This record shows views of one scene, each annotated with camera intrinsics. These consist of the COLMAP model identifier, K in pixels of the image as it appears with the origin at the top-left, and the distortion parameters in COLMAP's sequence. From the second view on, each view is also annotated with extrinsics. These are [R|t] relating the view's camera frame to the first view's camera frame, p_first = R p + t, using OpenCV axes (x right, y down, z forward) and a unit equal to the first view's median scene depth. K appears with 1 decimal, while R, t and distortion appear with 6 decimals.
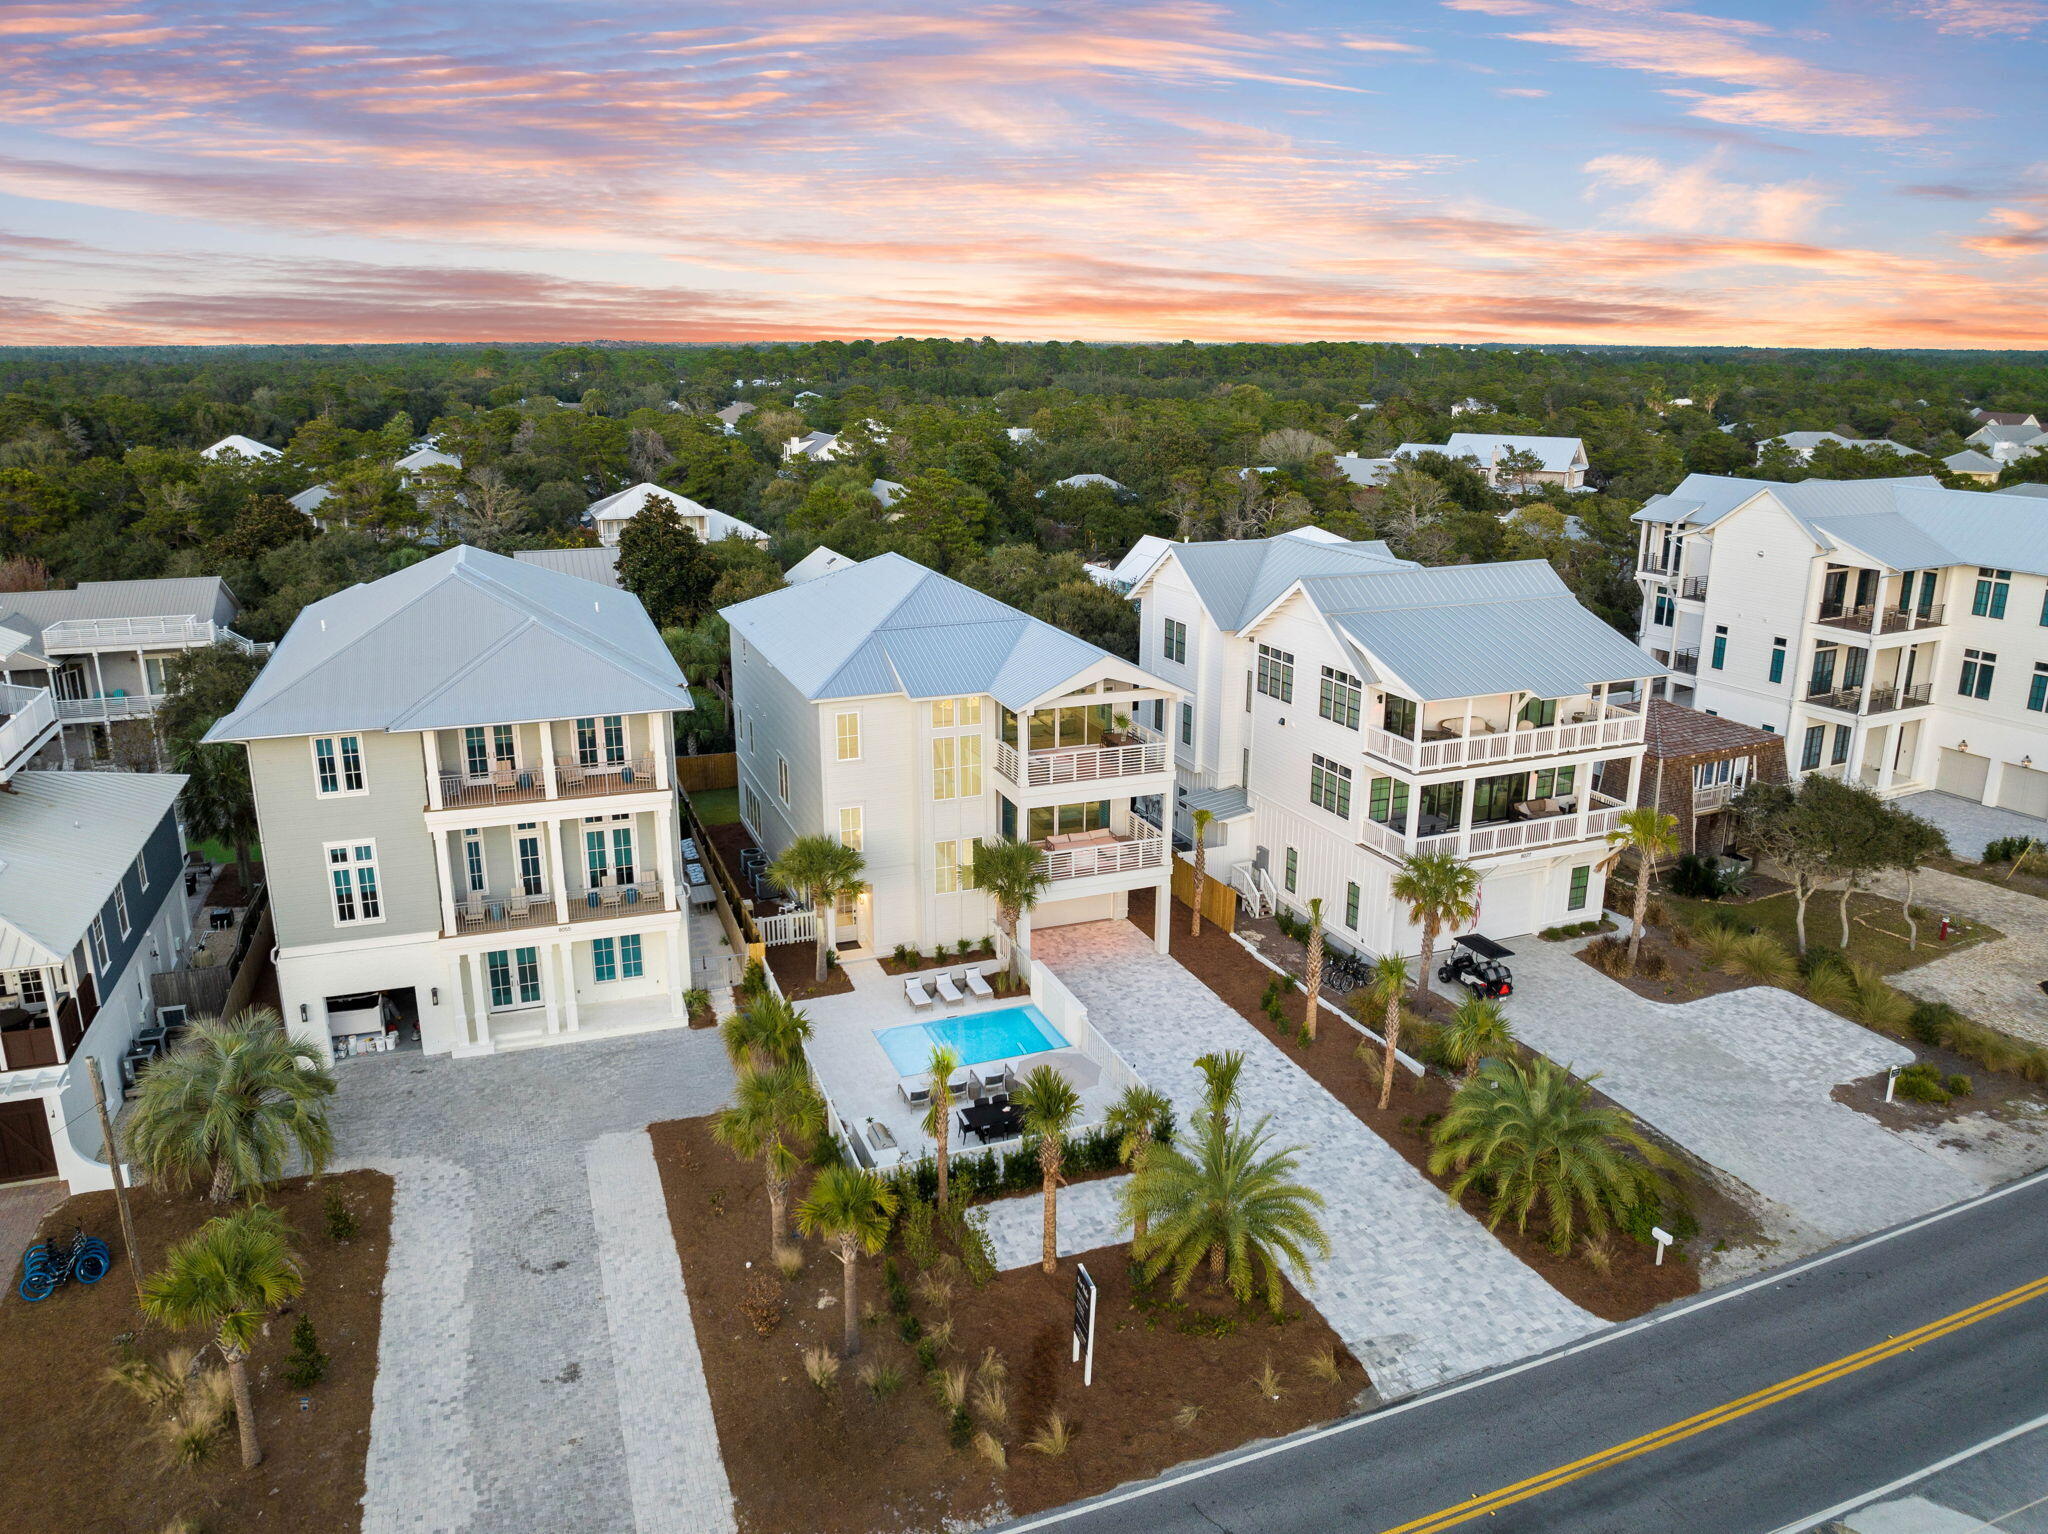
lens RADIAL K [[1437.7, 0, 1026.2], [0, 1437.7, 749.3], [0, 0, 1]] dist [-0.036266, -0.000374]
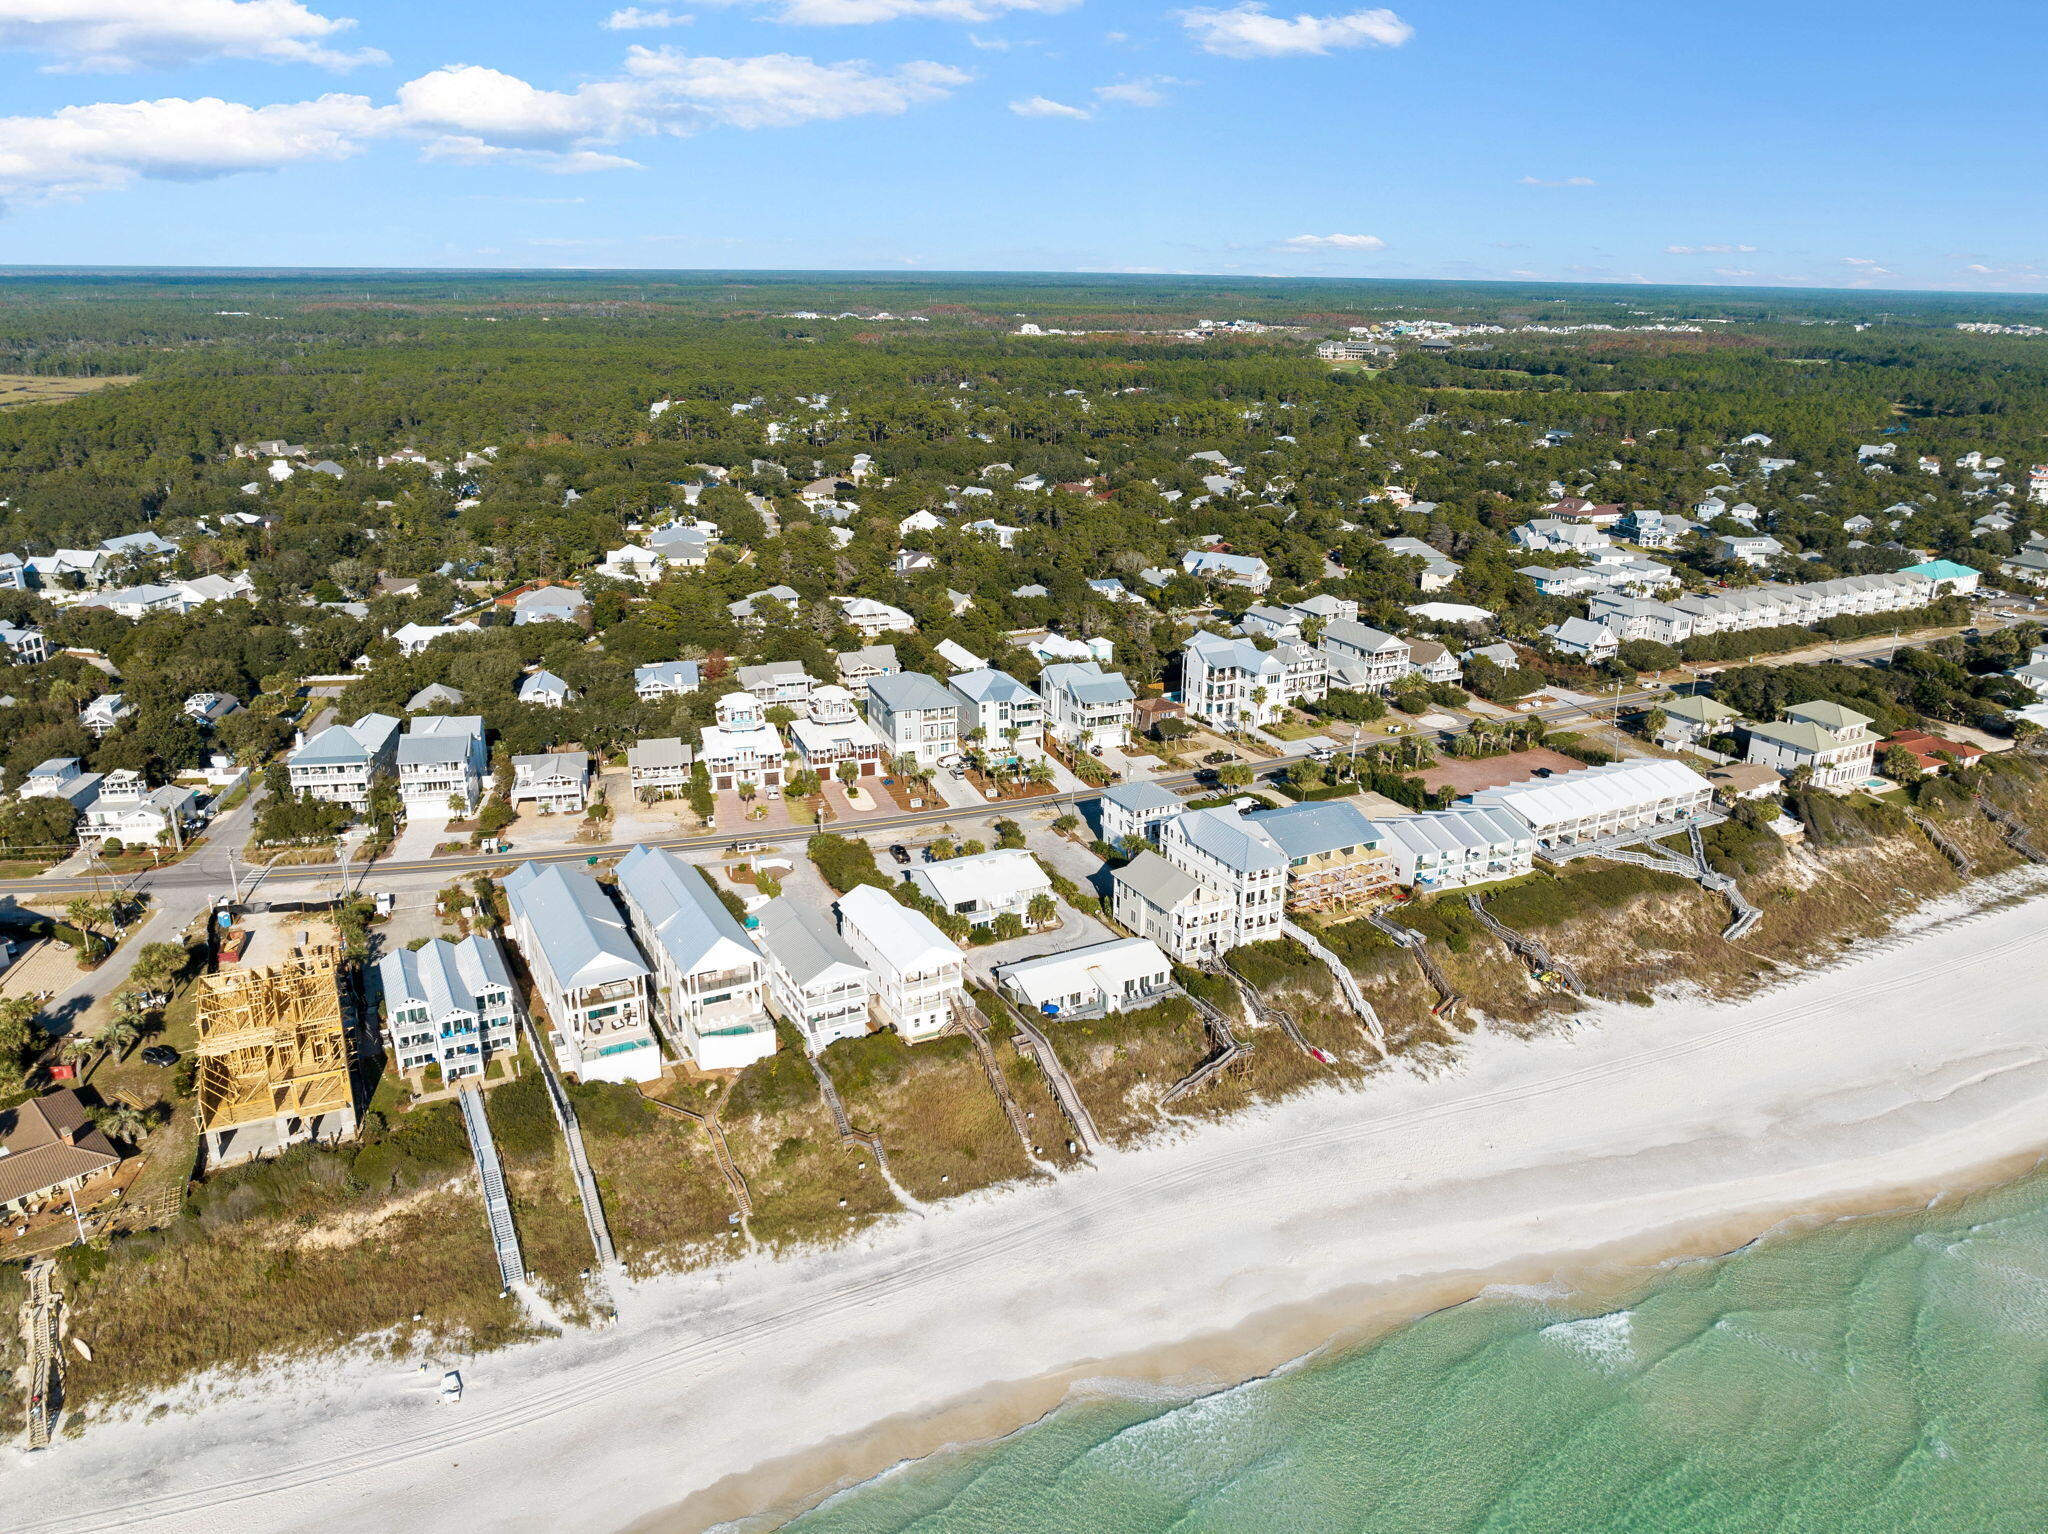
lens RADIAL K [[1437.7, 0, 1026.2], [0, 1437.7, 749.3], [0, 0, 1]] dist [-0.036266, -0.000374]
pose [[0.999756, 0.004007, 0.021724, -0.075679], [-0.005056, 0.998813, 0.048442, -0.112030], [-0.021504, -0.048540, 0.998590, -4.250516]]
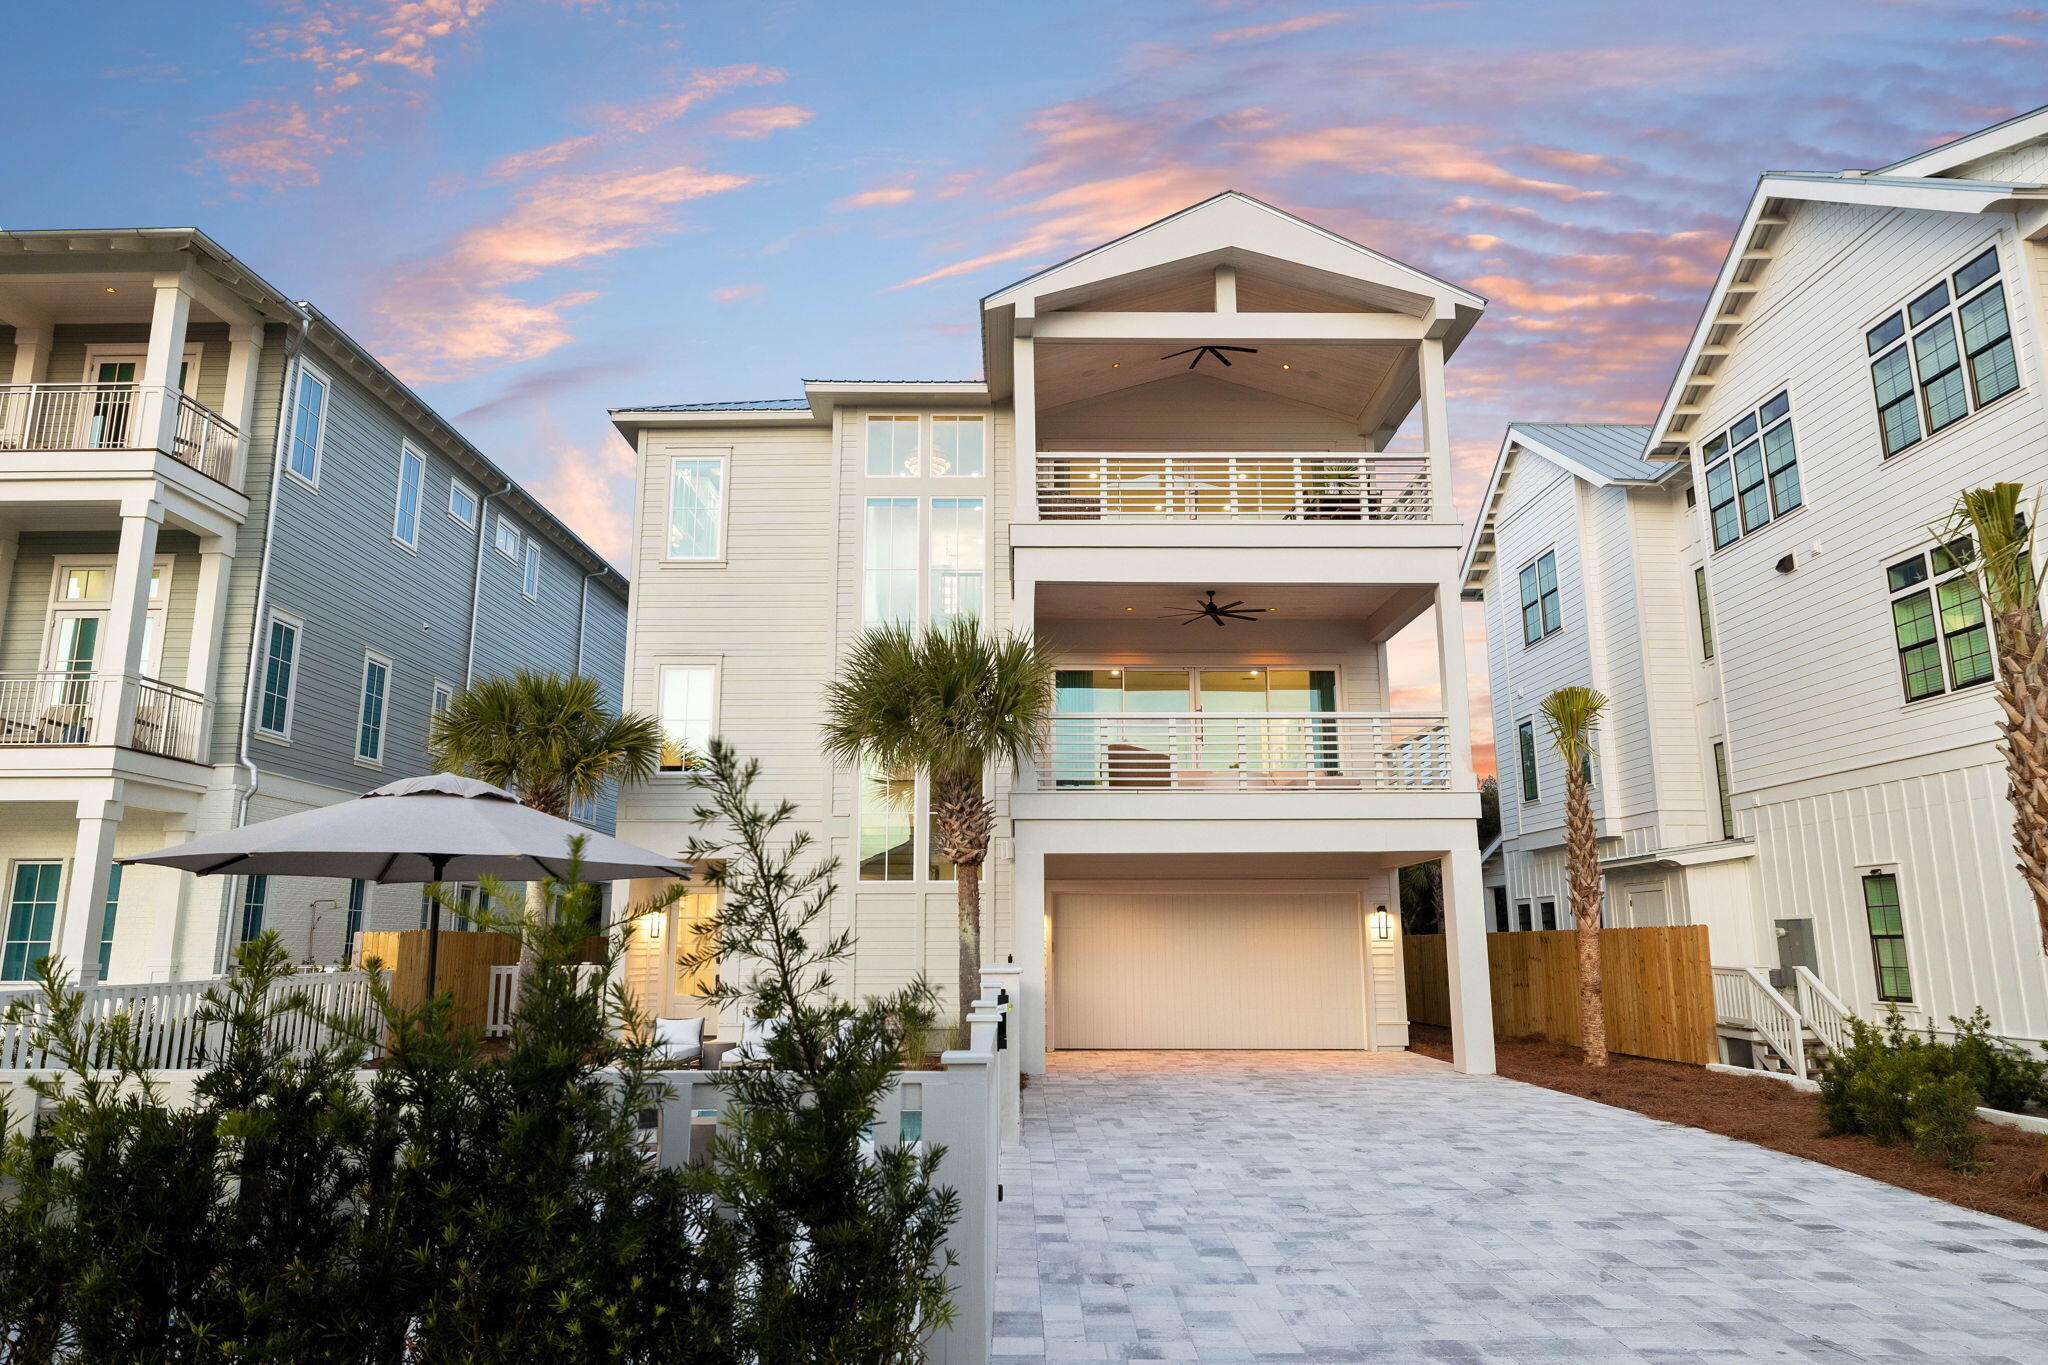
lens RADIAL K [[1317.6, 0, 1023.5], [0, 1317.6, 669.4], [0, 0, 1]] dist [0.000131, 0.000422]
pose [[0.935279, -0.077970, -0.345216, 0.112015], [-0.091477, 0.889024, -0.448629, 0.209856], [0.341885, 0.451172, 0.824353, 0.687593]]
